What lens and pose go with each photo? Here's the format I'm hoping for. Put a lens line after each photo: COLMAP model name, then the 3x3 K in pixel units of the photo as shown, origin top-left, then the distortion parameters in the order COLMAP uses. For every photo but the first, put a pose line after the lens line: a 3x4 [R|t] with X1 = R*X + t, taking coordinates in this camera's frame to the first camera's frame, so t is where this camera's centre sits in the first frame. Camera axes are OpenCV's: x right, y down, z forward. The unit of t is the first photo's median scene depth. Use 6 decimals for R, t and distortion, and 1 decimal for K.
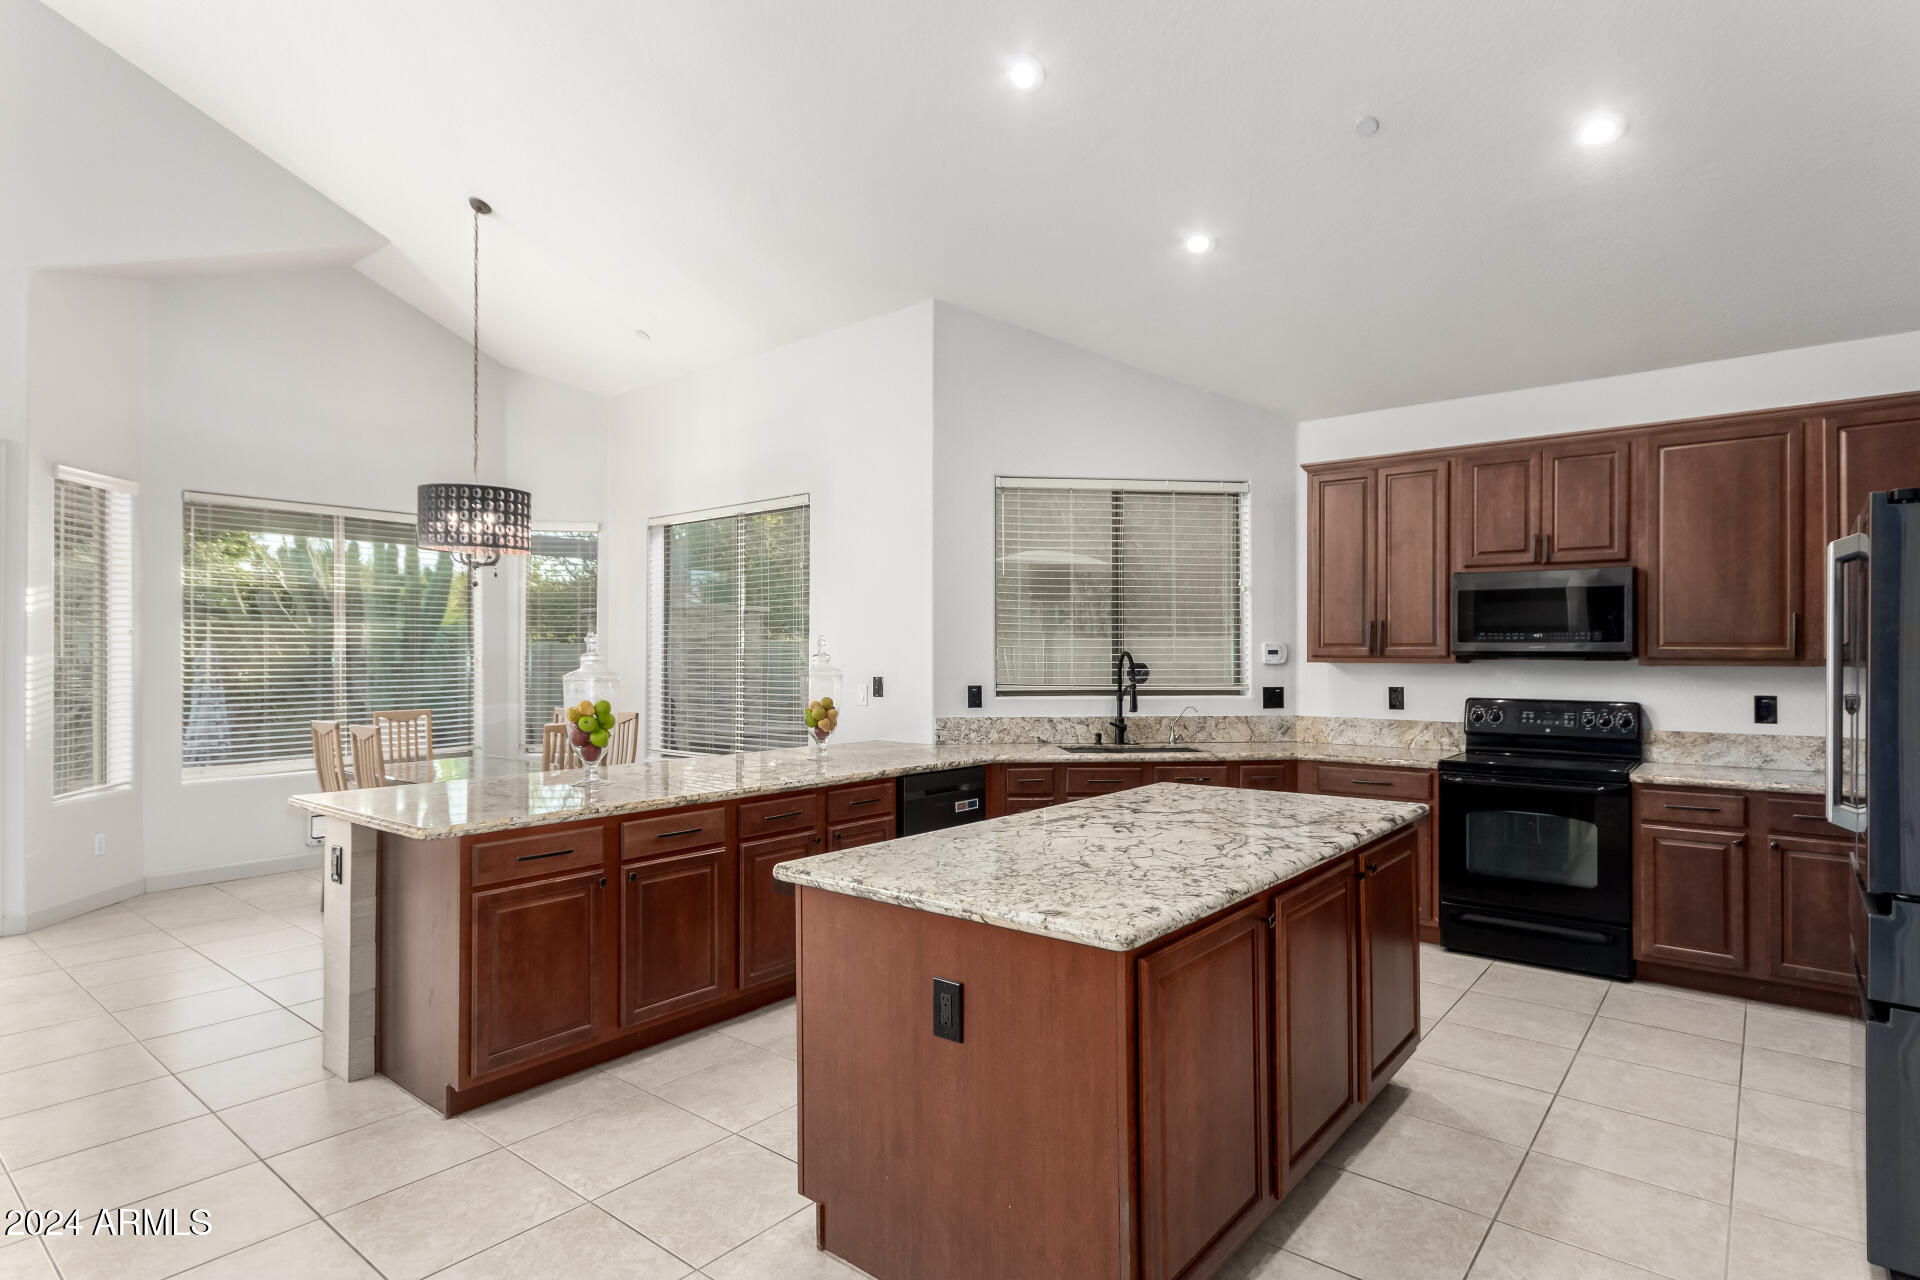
lens RADIAL K [[999.3, 0, 973.8], [0, 999.3, 631.5], [0, 0, 1]] dist [0.003218, 0.003490]
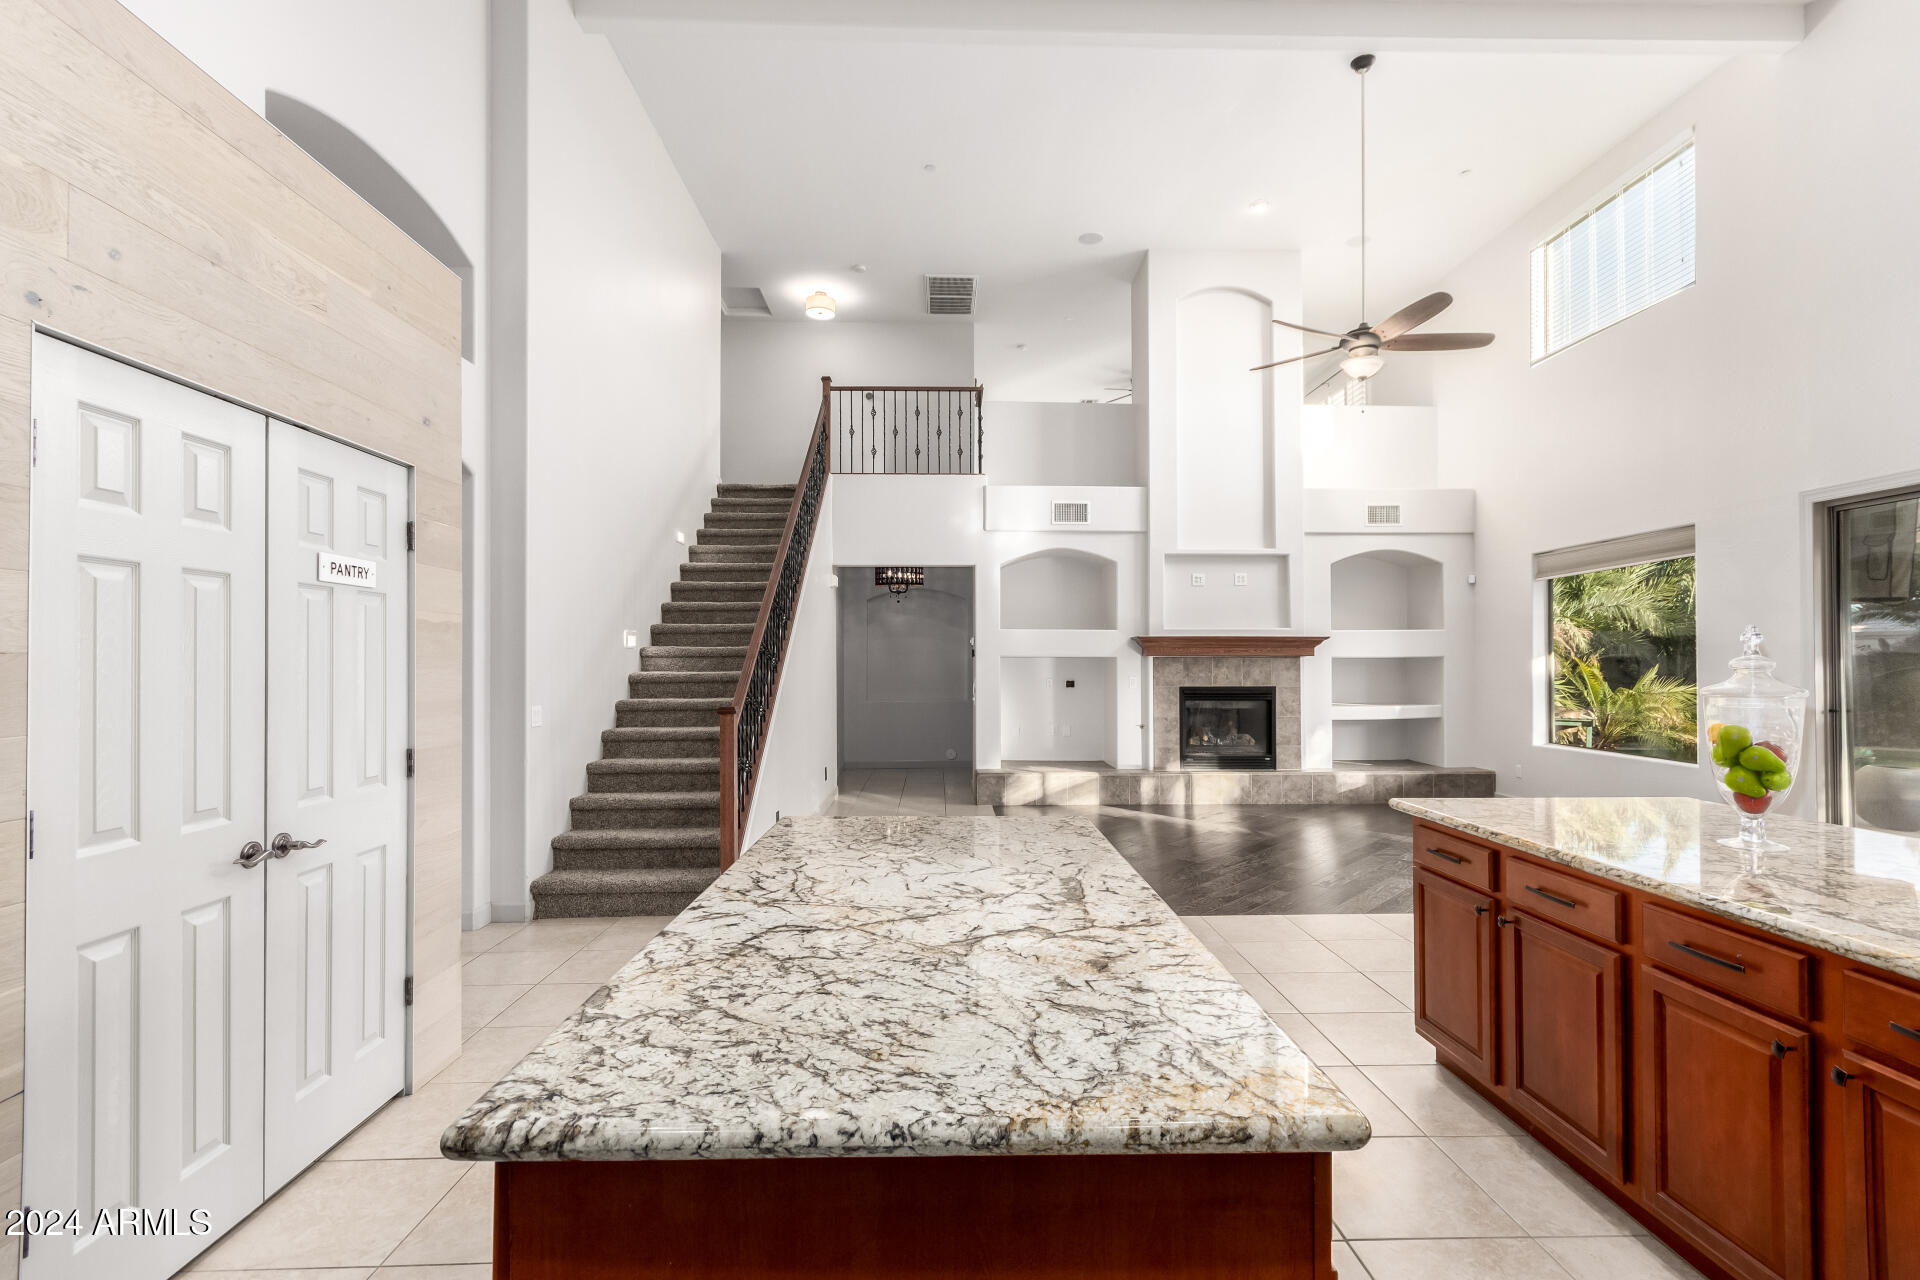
lens RADIAL K [[888.5, 0, 964.5], [0, 888.5, 651.9], [0, 0, 1]] dist [0.002162, 0.003430]
pose [[-0.760951, -0.006164, -0.648780, 0.348389], [0.016535, 0.999446, -0.028890, 0.021866], [0.648598, -0.032711, -0.760428, 0.900784]]
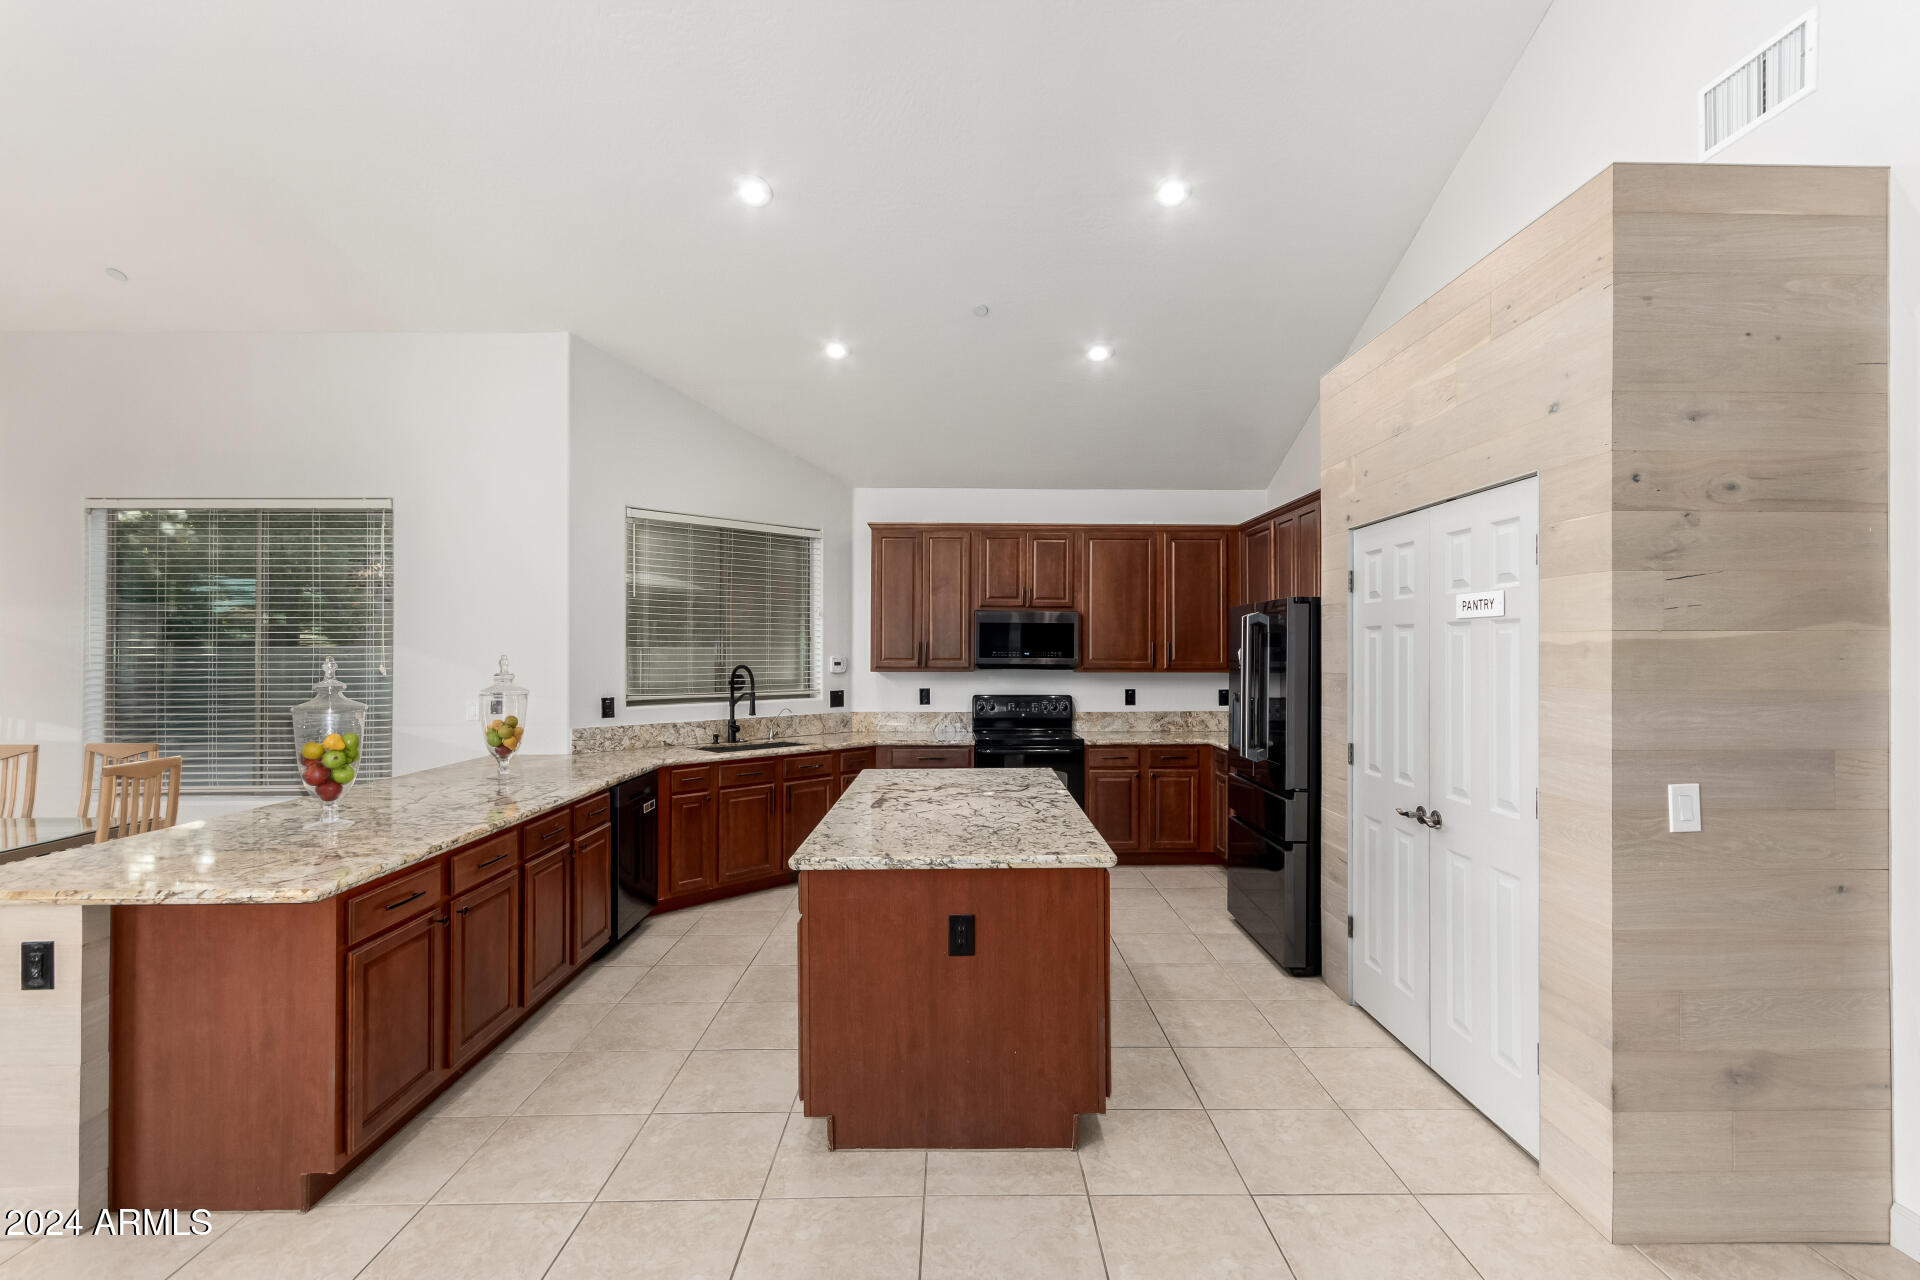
lens RADIAL K [[888.5, 0, 974.8], [0, 888.5, 627.0], [0, 0, 1]] dist [0.002162, 0.003430]
pose [[0.765876, 0.016635, 0.642773, -0.368139], [-0.014971, 0.999856, -0.008038, -0.024289], [-0.642814, -0.003467, 0.766014, 0.003793]]
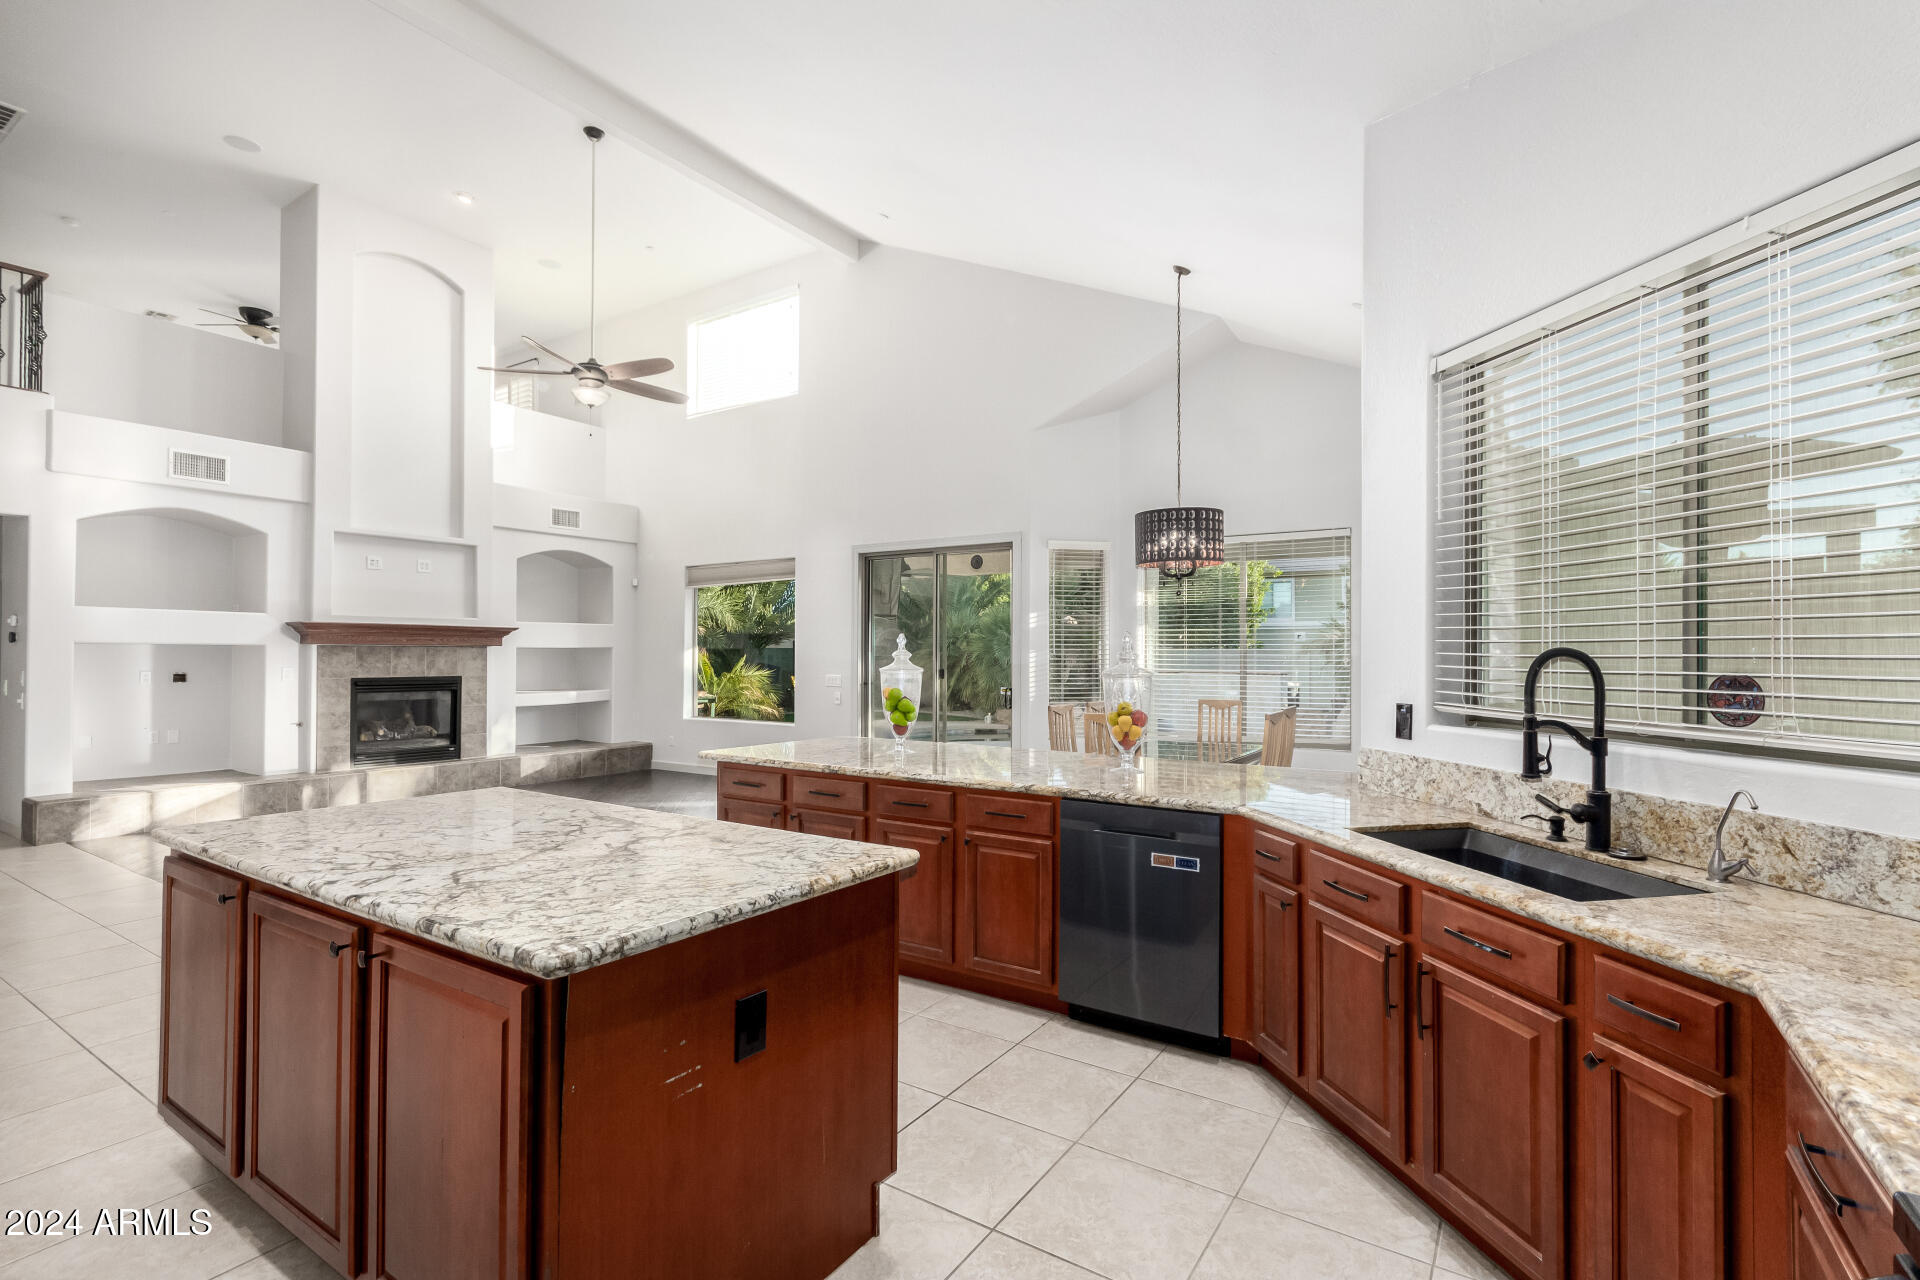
lens RADIAL K [[888.5, 0, 977.0], [0, 888.5, 641.0], [0, 0, 1]] dist [0.002162, 0.003430]
pose [[0.101224, -0.012556, -0.994784, 0.611164], [0.019531, 0.999753, -0.010632, 0.018671], [0.994672, -0.018353, 0.101444, 0.791528]]
